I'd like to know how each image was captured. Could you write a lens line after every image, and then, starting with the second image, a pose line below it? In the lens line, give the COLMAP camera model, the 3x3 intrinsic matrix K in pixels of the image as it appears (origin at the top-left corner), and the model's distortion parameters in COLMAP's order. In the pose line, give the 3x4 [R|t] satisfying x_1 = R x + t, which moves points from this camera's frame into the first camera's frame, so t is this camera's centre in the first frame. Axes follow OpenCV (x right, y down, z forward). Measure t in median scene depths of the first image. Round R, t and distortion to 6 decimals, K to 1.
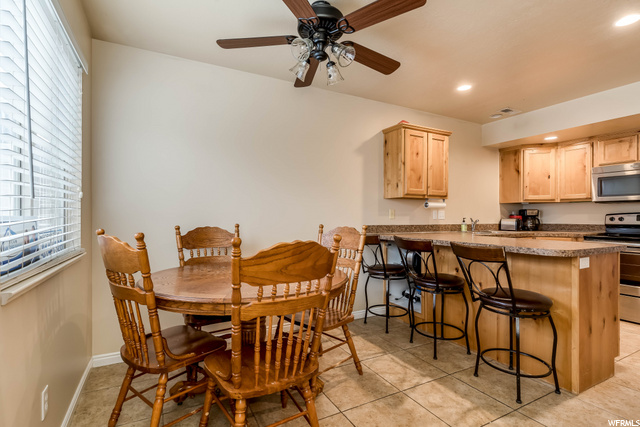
lens RADIAL K [[312.6, 0, 319.4], [0, 312.6, 216.0], [0, 0, 1]] dist [0.002447, -0.000226]
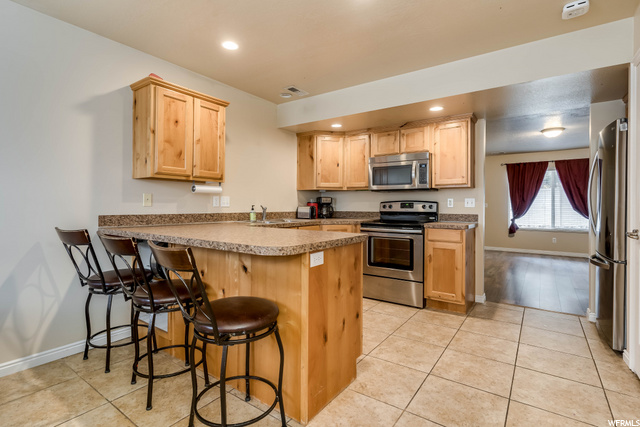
lens RADIAL K [[312.6, 0, 322.4], [0, 312.6, 201.7], [0, 0, 1]] dist [0.002447, -0.000226]
pose [[0.892097, 0.007578, 0.451780, 0.274892], [-0.004436, 0.999958, -0.008013, 0.002419], [-0.451822, 0.005144, 0.892093, 0.144947]]
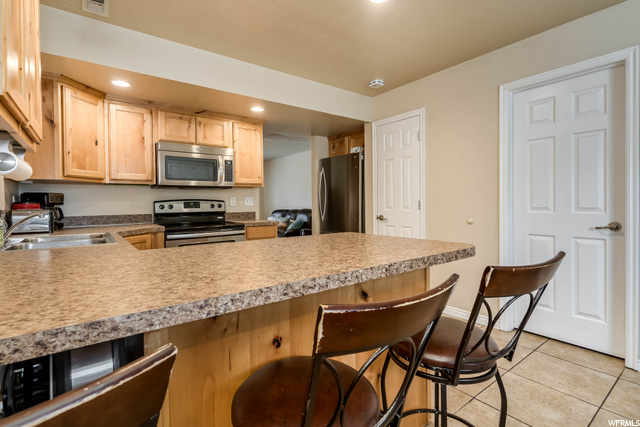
lens RADIAL K [[312.6, 0, 316.6], [0, 312.6, 204.4], [0, 0, 1]] dist [0.002447, -0.000226]
pose [[-0.144180, -0.008167, 0.989518, 0.038404], [0.007075, 0.999932, 0.009284, -0.002192], [-0.989526, 0.008339, -0.144113, 0.759305]]
